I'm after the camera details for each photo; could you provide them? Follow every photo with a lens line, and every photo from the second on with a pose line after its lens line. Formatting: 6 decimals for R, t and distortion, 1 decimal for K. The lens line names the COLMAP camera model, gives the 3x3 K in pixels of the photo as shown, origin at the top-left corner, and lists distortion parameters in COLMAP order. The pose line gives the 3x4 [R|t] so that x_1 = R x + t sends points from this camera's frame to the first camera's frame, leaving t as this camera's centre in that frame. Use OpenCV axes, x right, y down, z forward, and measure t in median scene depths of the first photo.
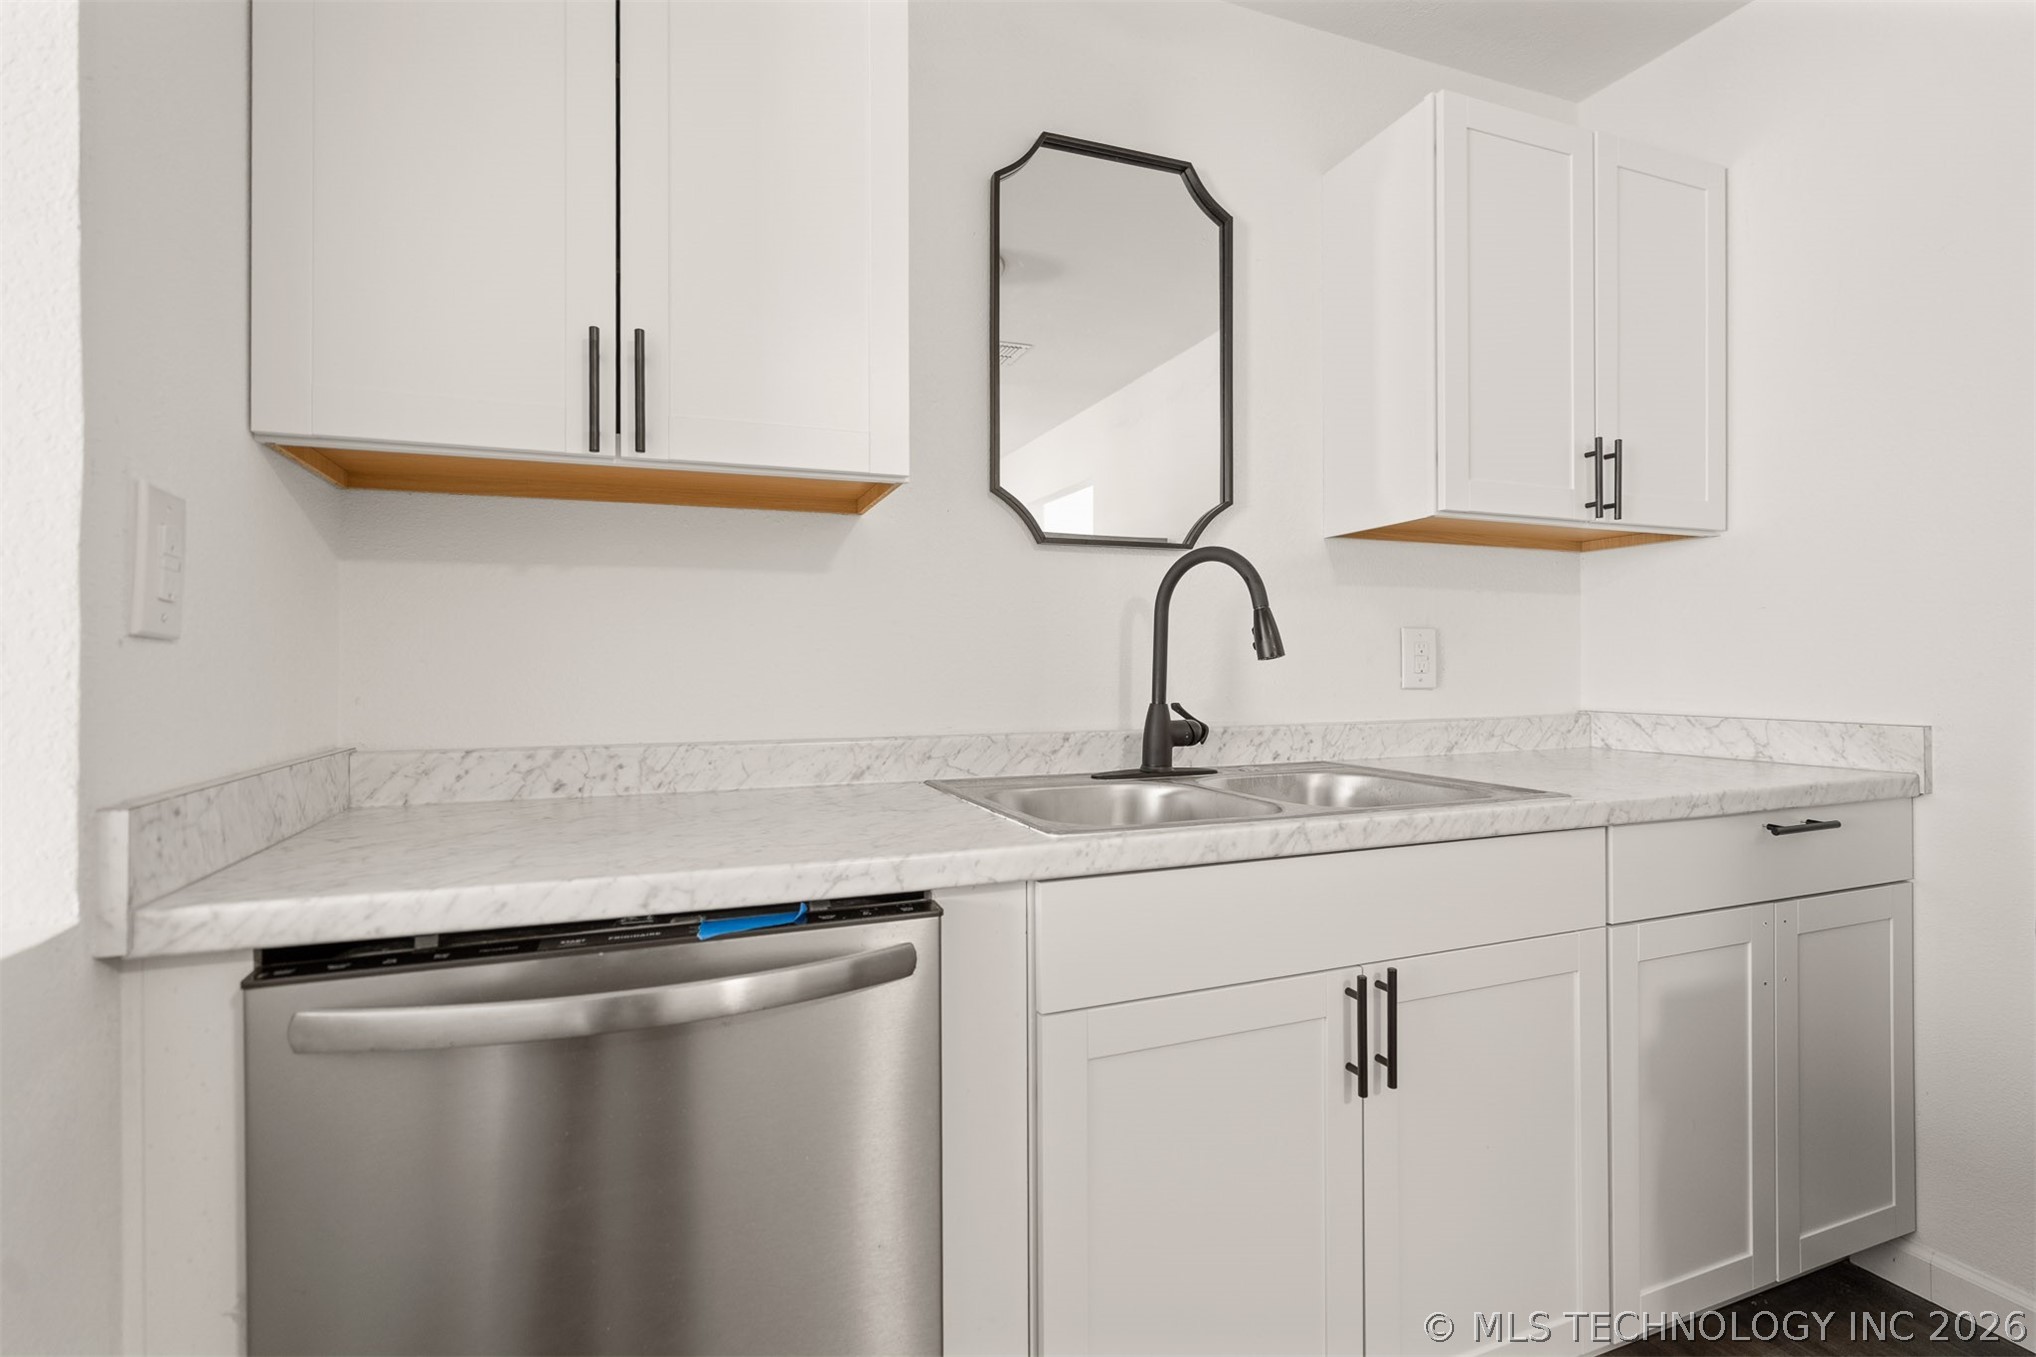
lens RADIAL K [[945.3, 0, 1033.5], [0, 945.3, 673.0], [0, 0, 1]] dist [-0.001981, 0.002457]
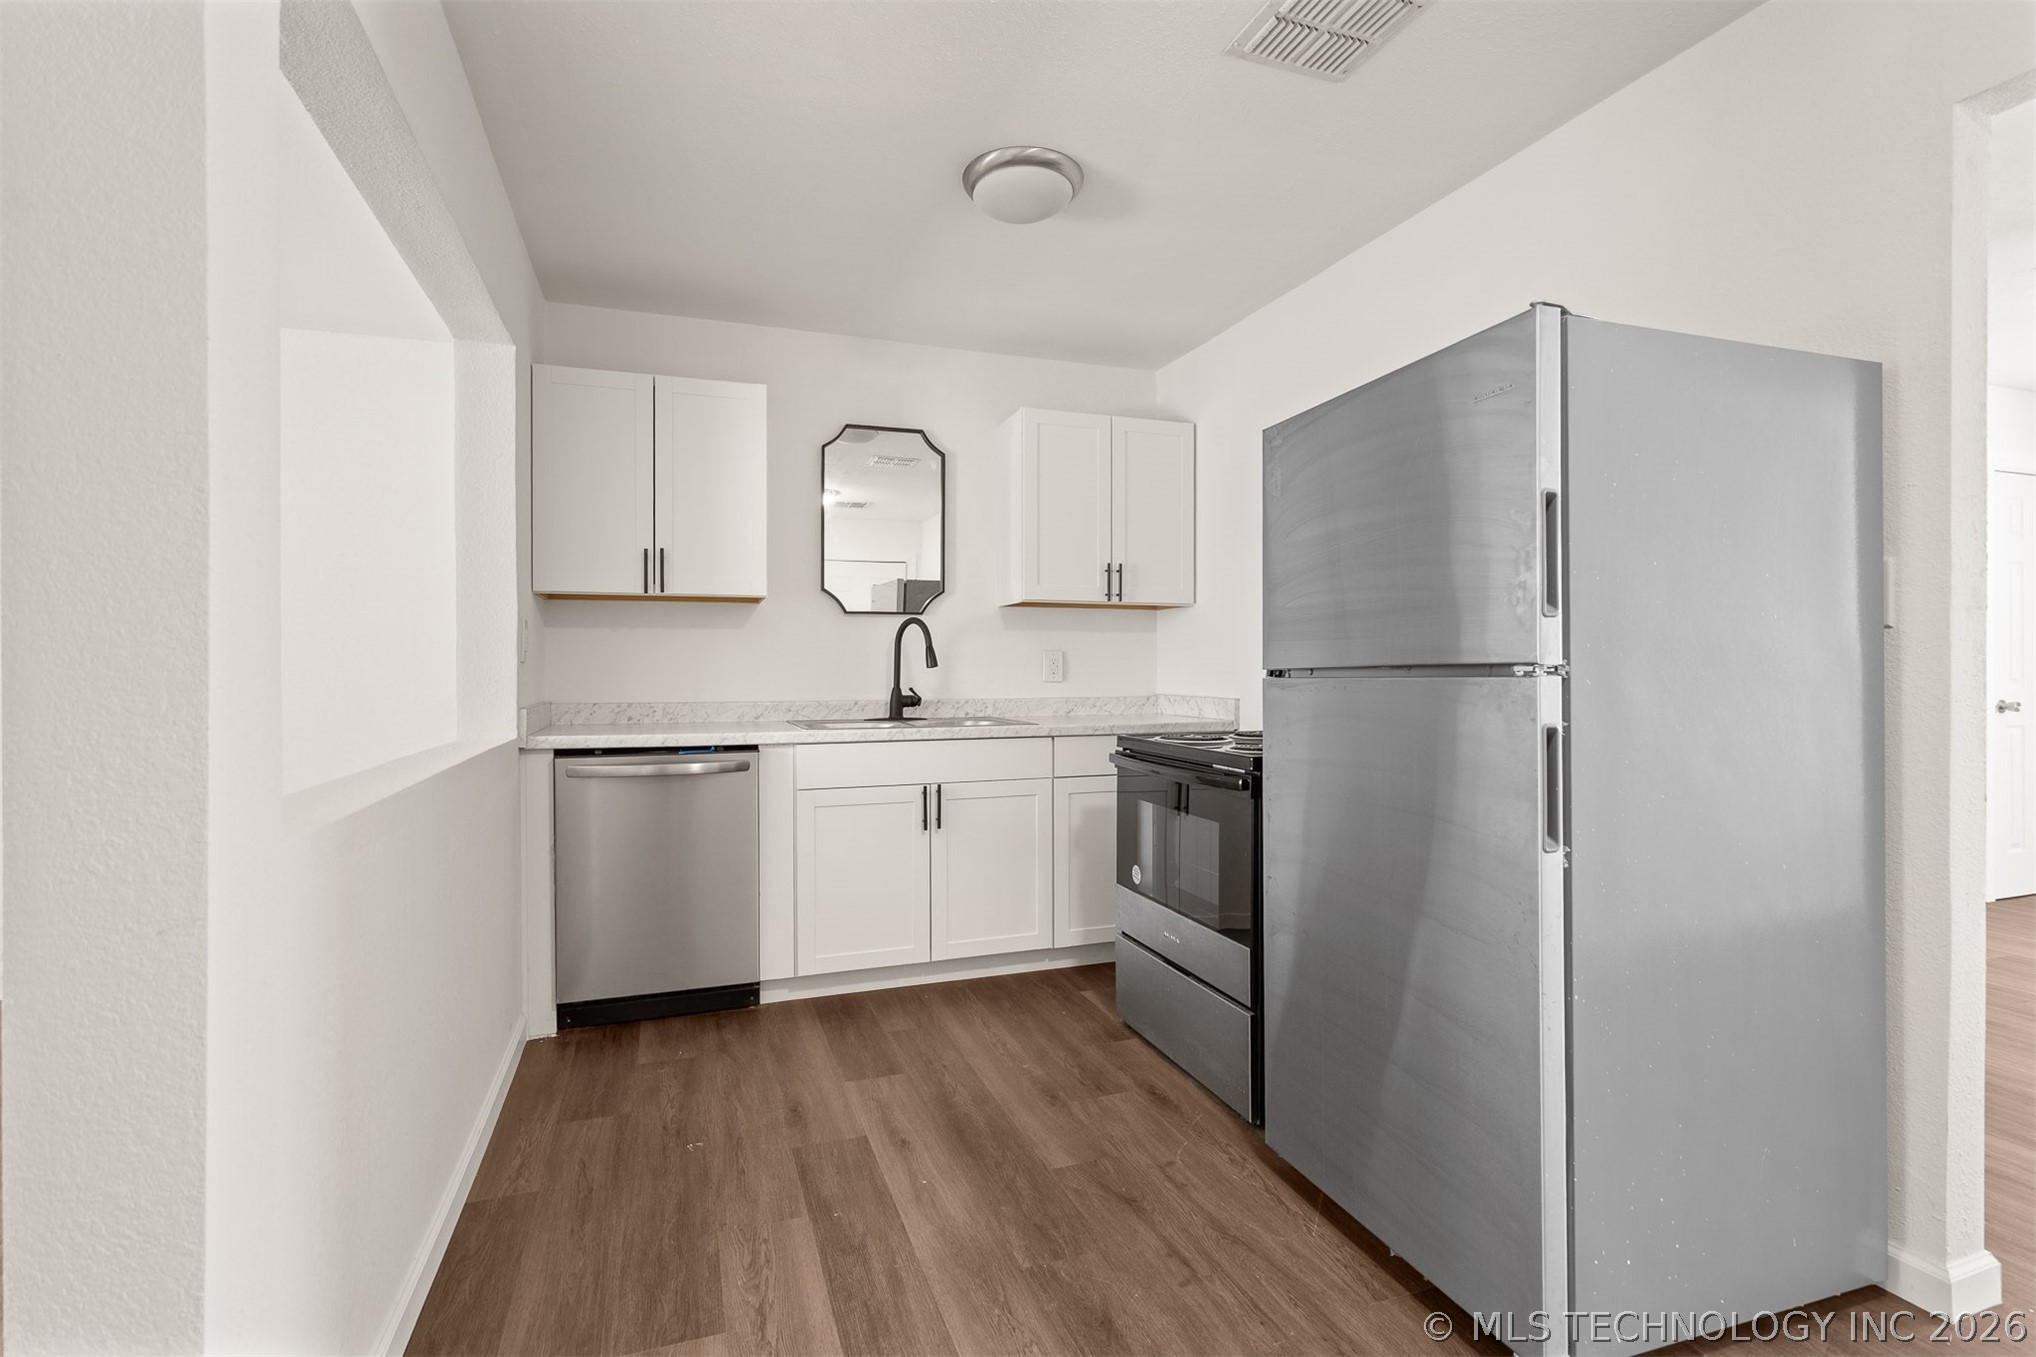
lens RADIAL K [[945.3, 0, 1023.0], [0, 945.3, 684.5], [0, 0, 1]] dist [-0.001981, 0.002457]
pose [[0.999358, 0.004649, -0.035528, 0.536814], [-0.004225, 0.999919, 0.012019, -0.002164], [0.035581, -0.011861, 0.999296, -1.257751]]
